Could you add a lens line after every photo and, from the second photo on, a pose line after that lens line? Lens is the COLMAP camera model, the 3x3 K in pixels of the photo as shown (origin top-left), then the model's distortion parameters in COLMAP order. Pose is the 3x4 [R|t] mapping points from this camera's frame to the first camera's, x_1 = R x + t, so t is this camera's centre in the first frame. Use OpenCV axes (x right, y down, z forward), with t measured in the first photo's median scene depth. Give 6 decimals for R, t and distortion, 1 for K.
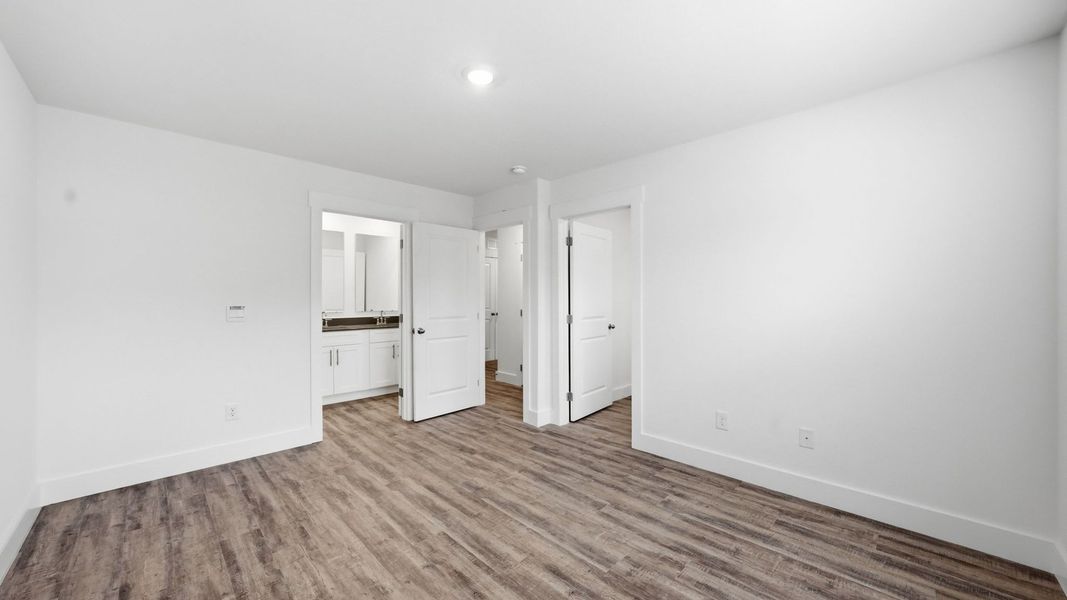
lens RADIAL K [[406.1, 0, 533.5], [0, 406.1, 300.0], [0, 0, 1]] dist [-0.012097, 0.000015]
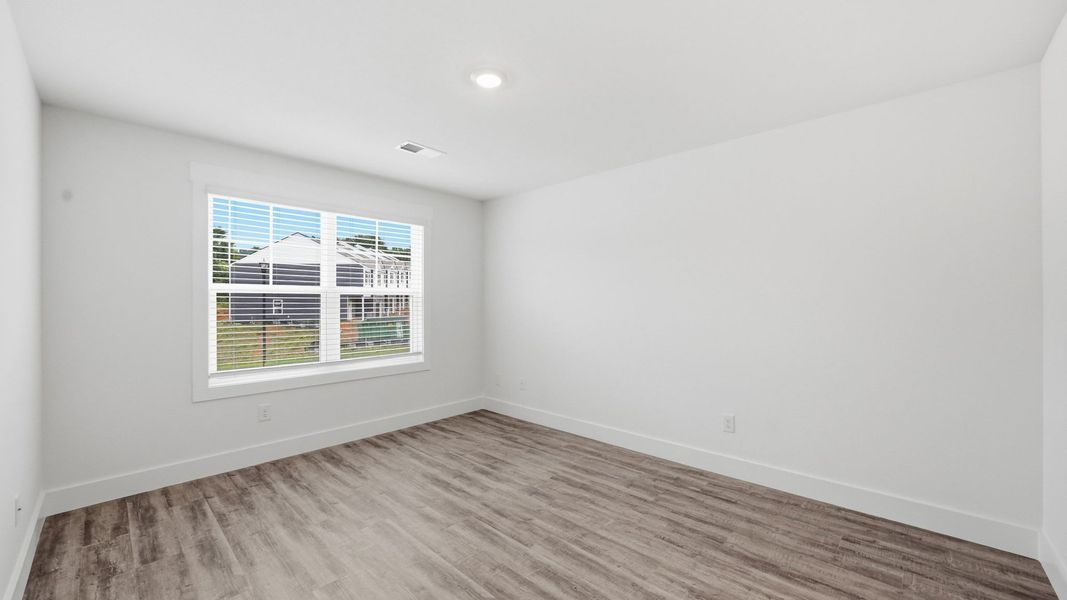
lens RADIAL K [[406.1, 0, 533.5], [0, 406.1, 300.0], [0, 0, 1]] dist [-0.012097, 0.000015]
pose [[-0.999172, 0.003728, -0.040514, -0.199592], [0.003596, 0.999988, 0.003325, -0.017405], [0.040526, 0.003176, -0.999173, 1.974689]]
